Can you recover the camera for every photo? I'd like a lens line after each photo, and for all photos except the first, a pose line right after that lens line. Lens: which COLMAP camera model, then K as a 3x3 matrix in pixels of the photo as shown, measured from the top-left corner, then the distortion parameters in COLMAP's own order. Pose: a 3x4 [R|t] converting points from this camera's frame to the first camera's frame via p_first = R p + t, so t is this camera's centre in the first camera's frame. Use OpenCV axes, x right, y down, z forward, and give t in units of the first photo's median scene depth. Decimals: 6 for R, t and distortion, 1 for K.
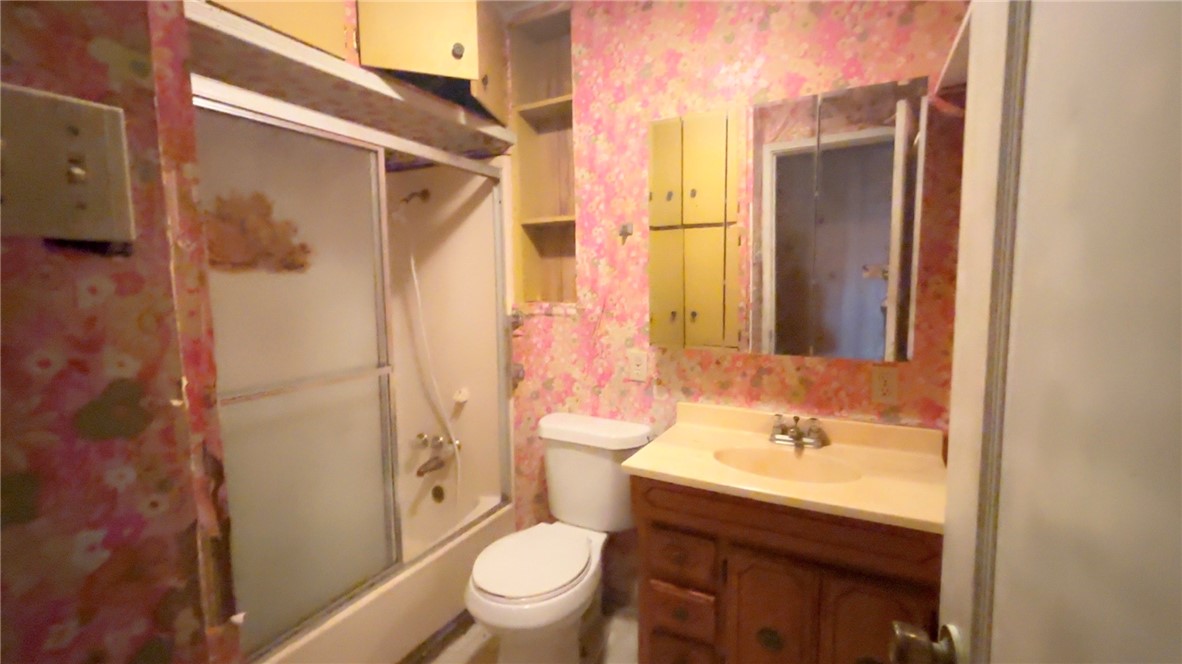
lens RADIAL K [[503.2, 0, 589.9], [0, 503.2, 327.0], [0, 0, 1]] dist [-0.012289, -0.000283]
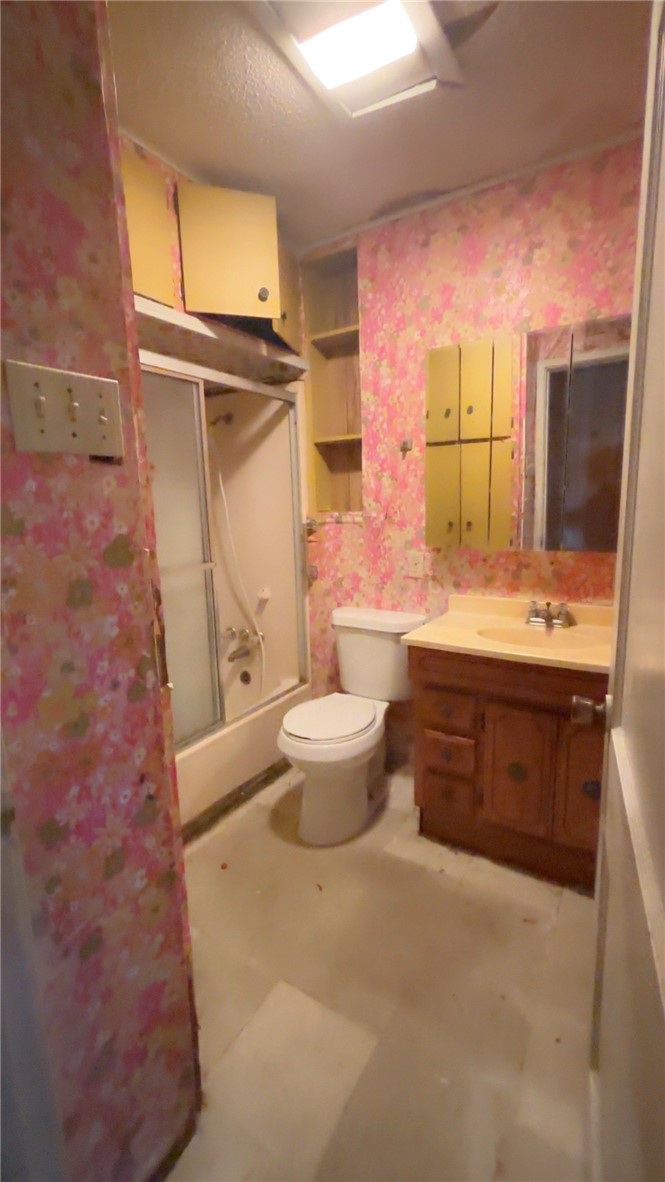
lens RADIAL K [[503.2, 0, 338.0], [0, 503.2, 593.4], [0, 0, 1]] dist [-0.012289, -0.000283]
pose [[0.997834, -0.001110, -0.065770, -0.009557], [0.007108, 0.995823, 0.091031, 0.042692], [0.065394, -0.091301, 0.993674, -0.212280]]
